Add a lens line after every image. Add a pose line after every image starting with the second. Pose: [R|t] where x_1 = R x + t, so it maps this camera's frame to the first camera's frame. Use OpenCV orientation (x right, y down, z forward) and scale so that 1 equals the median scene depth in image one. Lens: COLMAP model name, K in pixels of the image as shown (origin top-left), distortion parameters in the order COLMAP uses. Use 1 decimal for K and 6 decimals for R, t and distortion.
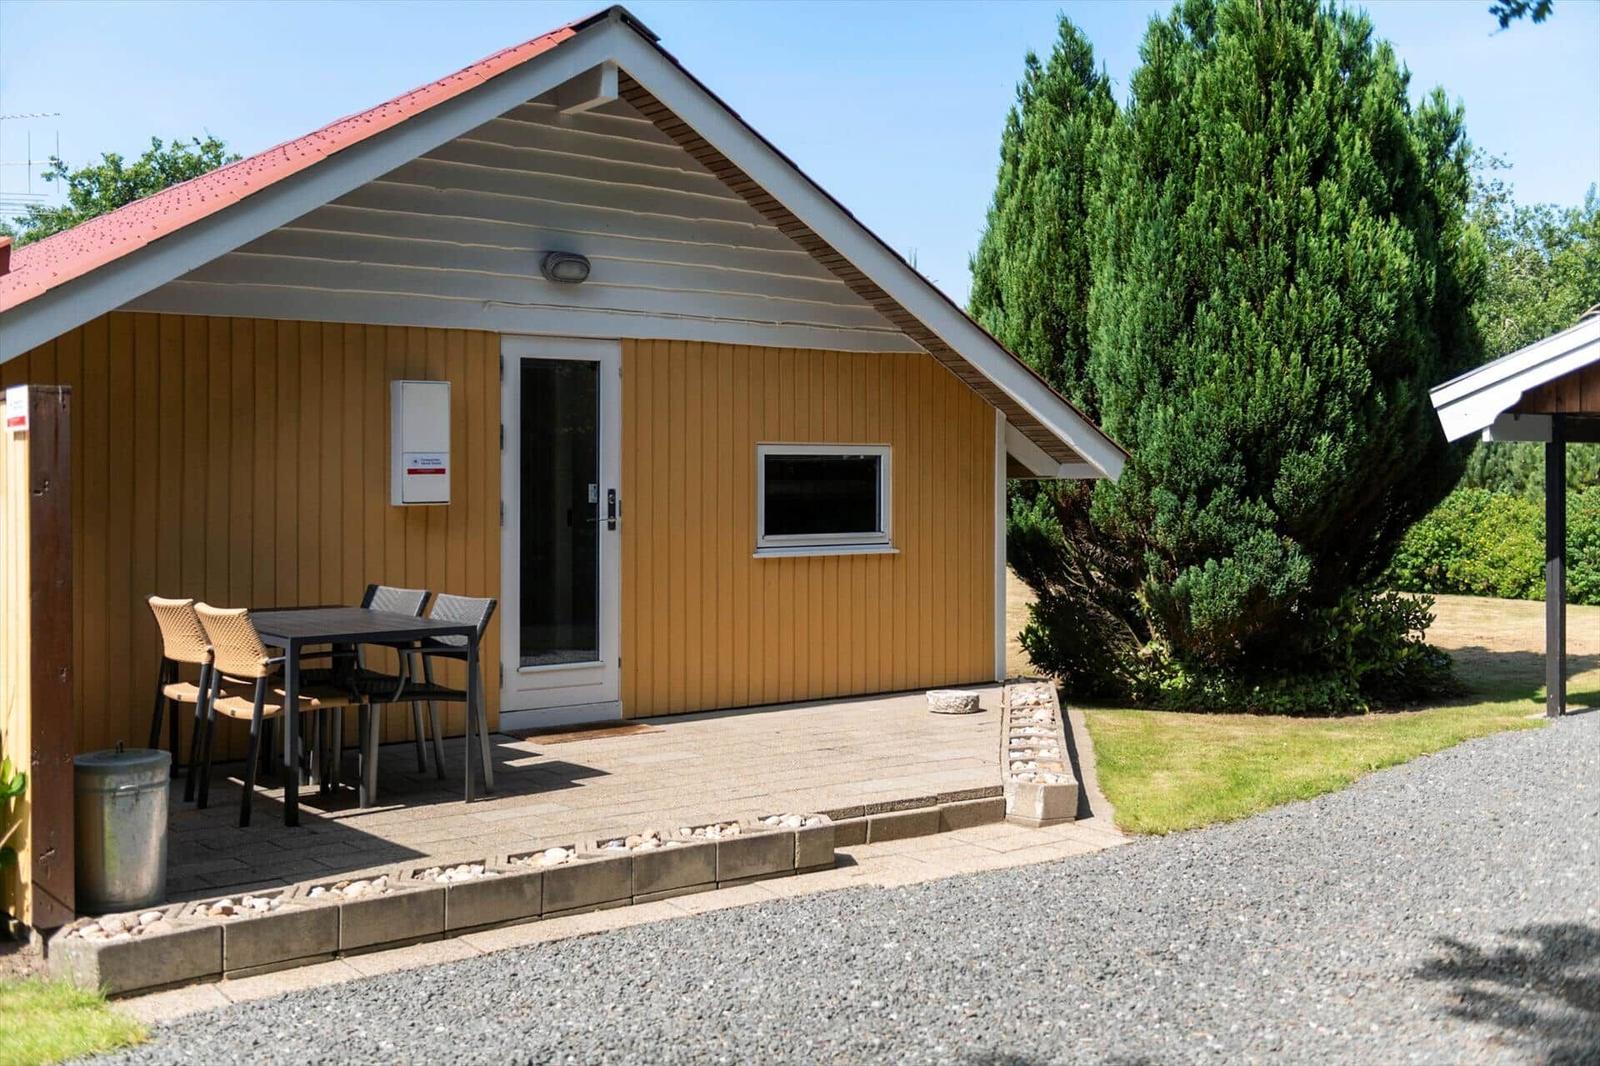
lens RADIAL K [[1726.2, 0, 790.6], [0, 1726.2, 524.1], [0, 0, 1]] dist [0.027349, 0.000000]
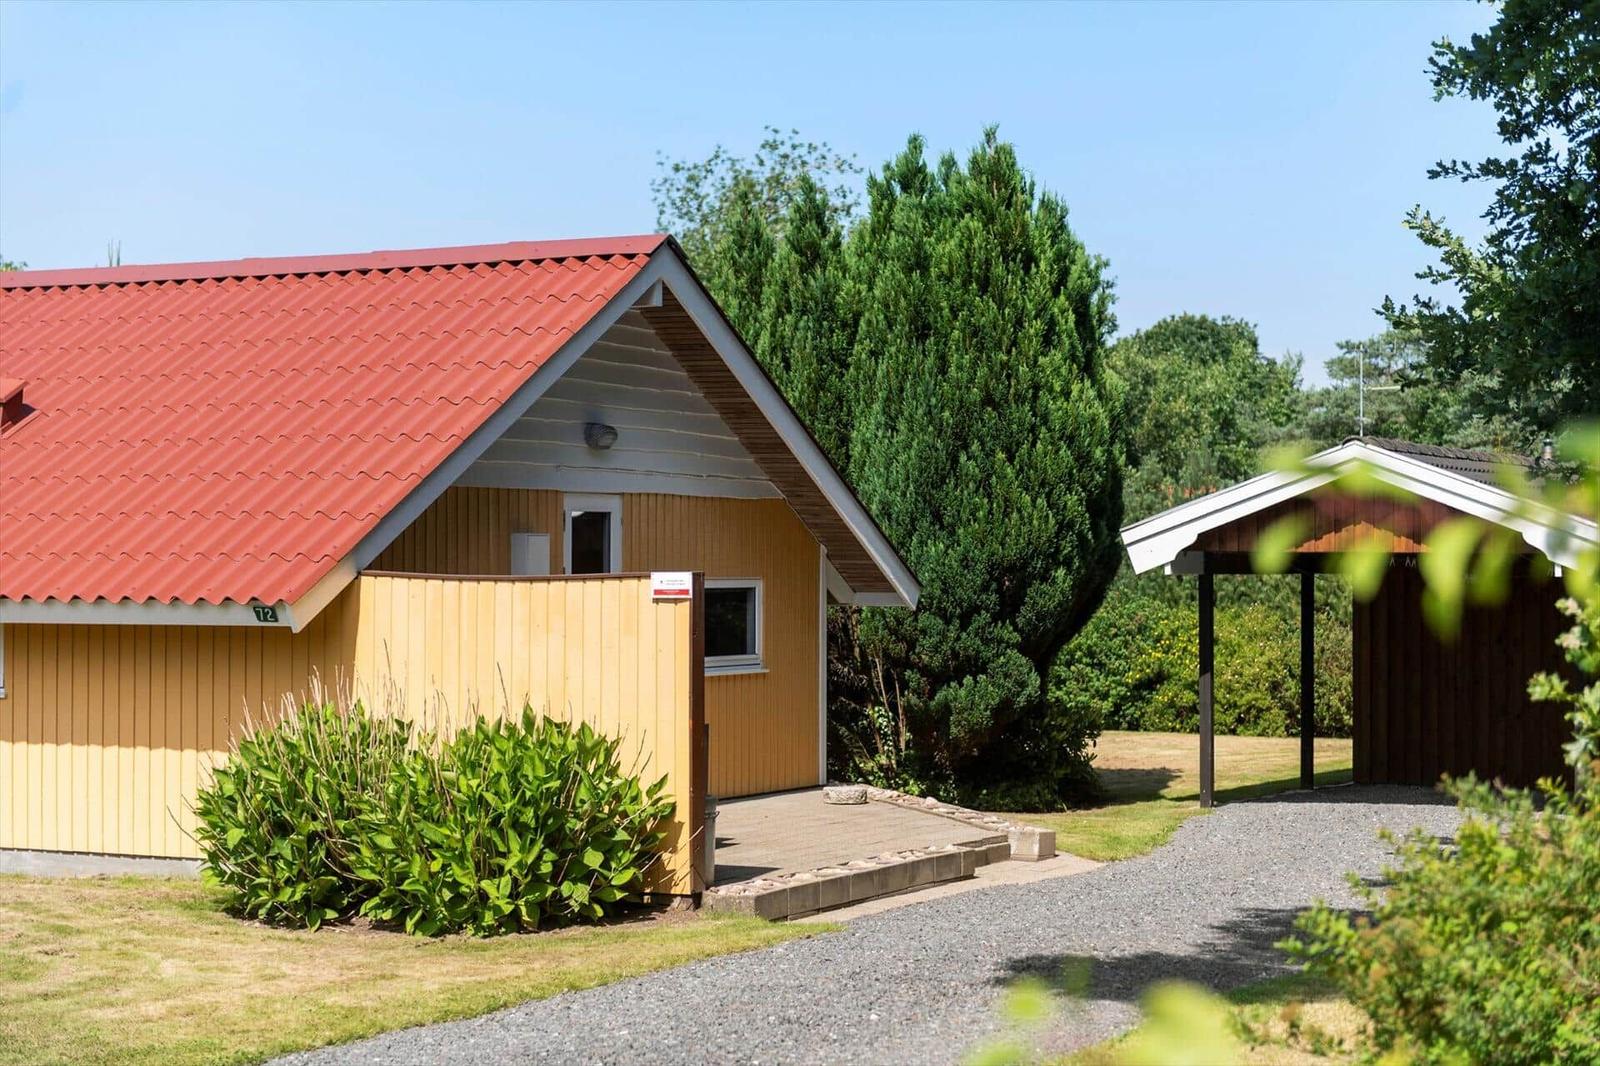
lens RADIAL K [[3010.5, 0, 803.6], [0, 3010.5, 535.3], [0, 0, 1]] dist [0.012357, 0.000000]
pose [[0.903875, 0.011144, 0.427652, -0.713196], [0.002958, 0.999474, -0.032298, -0.008698], [-0.427787, 0.030458, 0.903366, -0.760218]]
